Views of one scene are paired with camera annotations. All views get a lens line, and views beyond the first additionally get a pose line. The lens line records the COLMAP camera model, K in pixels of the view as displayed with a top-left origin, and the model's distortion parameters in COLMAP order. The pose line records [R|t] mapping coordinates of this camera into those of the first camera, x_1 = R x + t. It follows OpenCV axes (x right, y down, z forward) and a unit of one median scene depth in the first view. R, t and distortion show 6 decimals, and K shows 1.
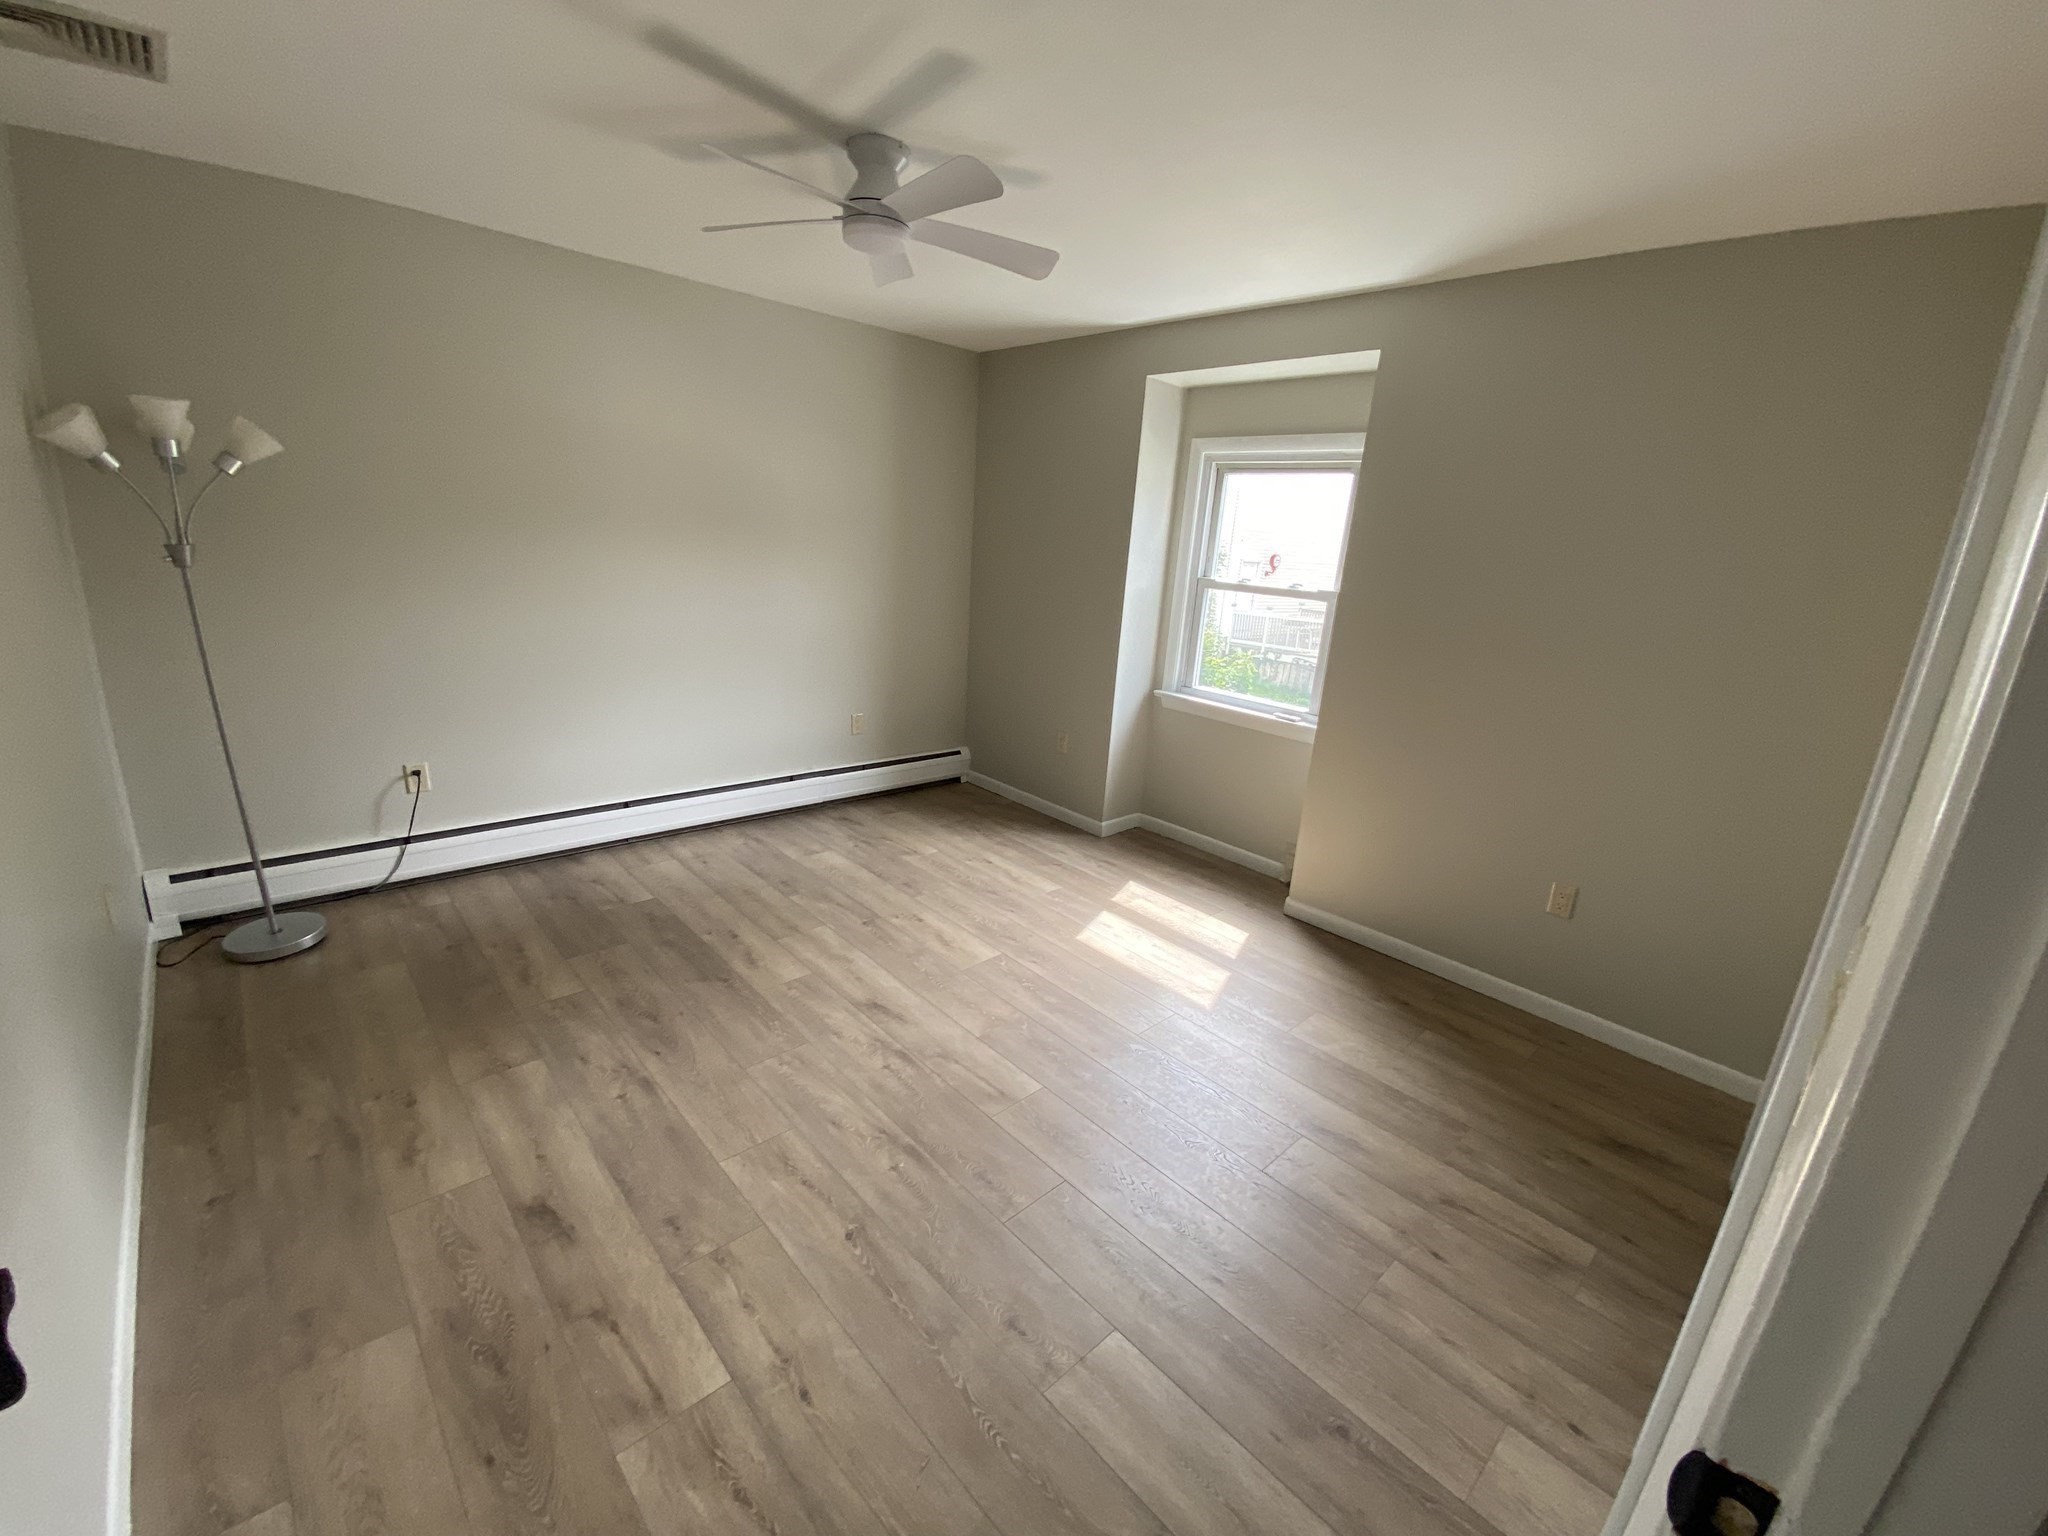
lens RADIAL K [[829.0, 0, 1032.7], [0, 829.0, 762.4], [0, 0, 1]] dist [0.029563, -0.022647]
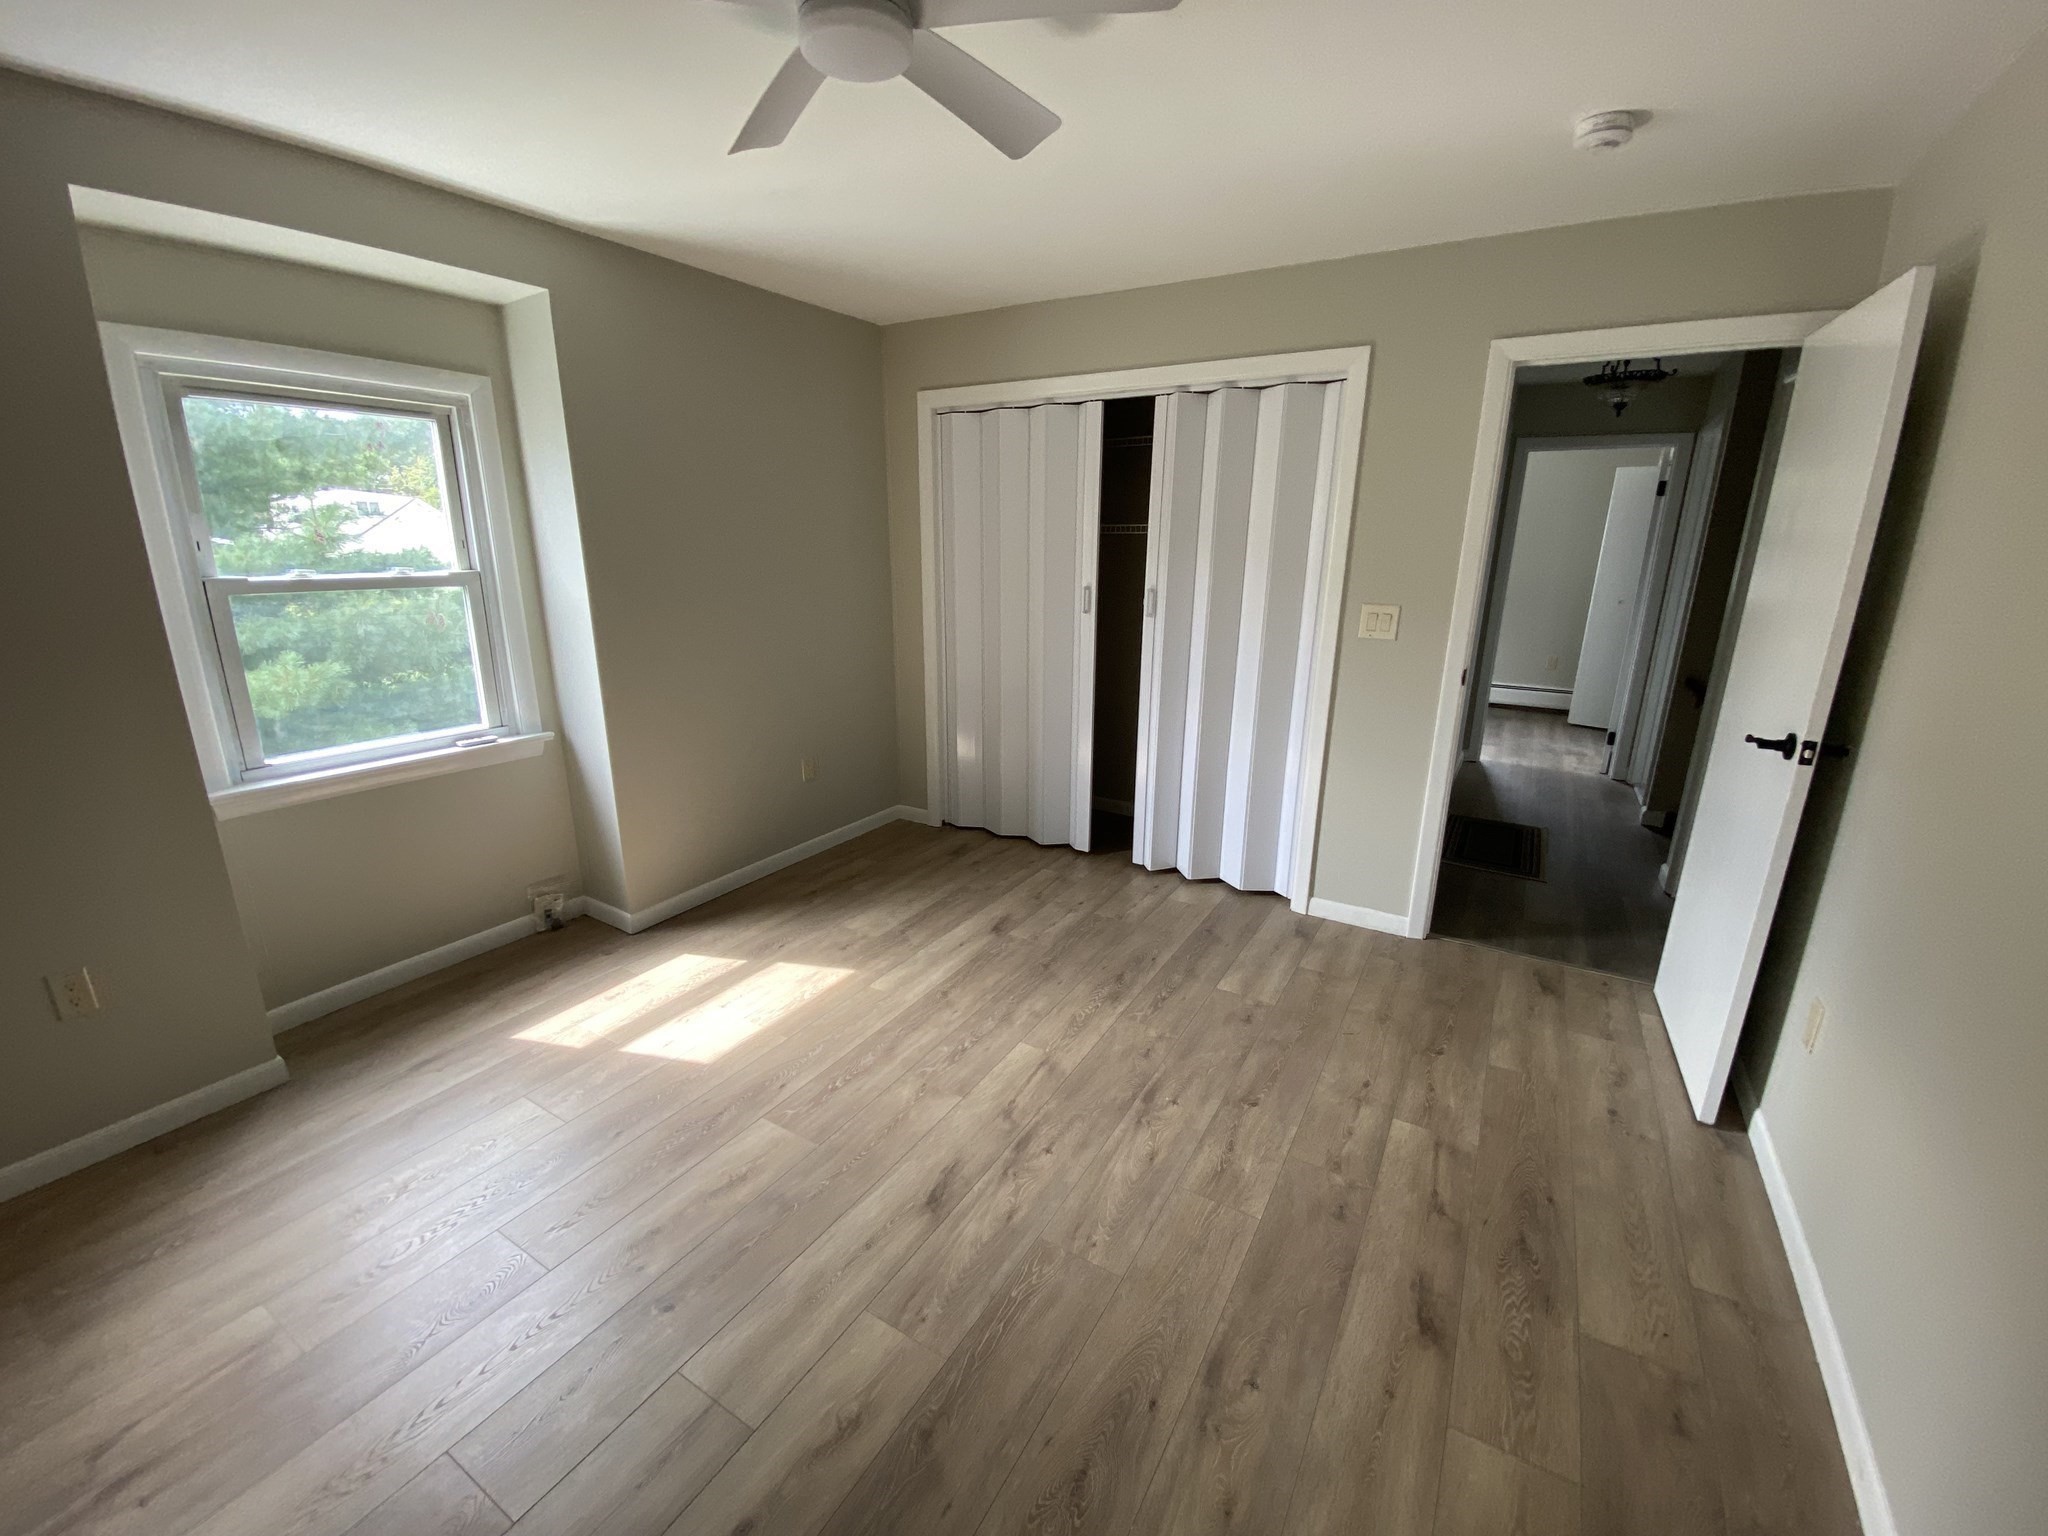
lens RADIAL K [[829.0, 0, 1032.7], [0, 829.0, 762.4], [0, 0, 1]] dist [0.029563, -0.022647]
pose [[-0.268769, -0.323945, 0.907096, -0.931604], [0.236263, 0.890805, 0.388131, -0.377016], [-0.933779, 0.318631, -0.162884, 1.154671]]
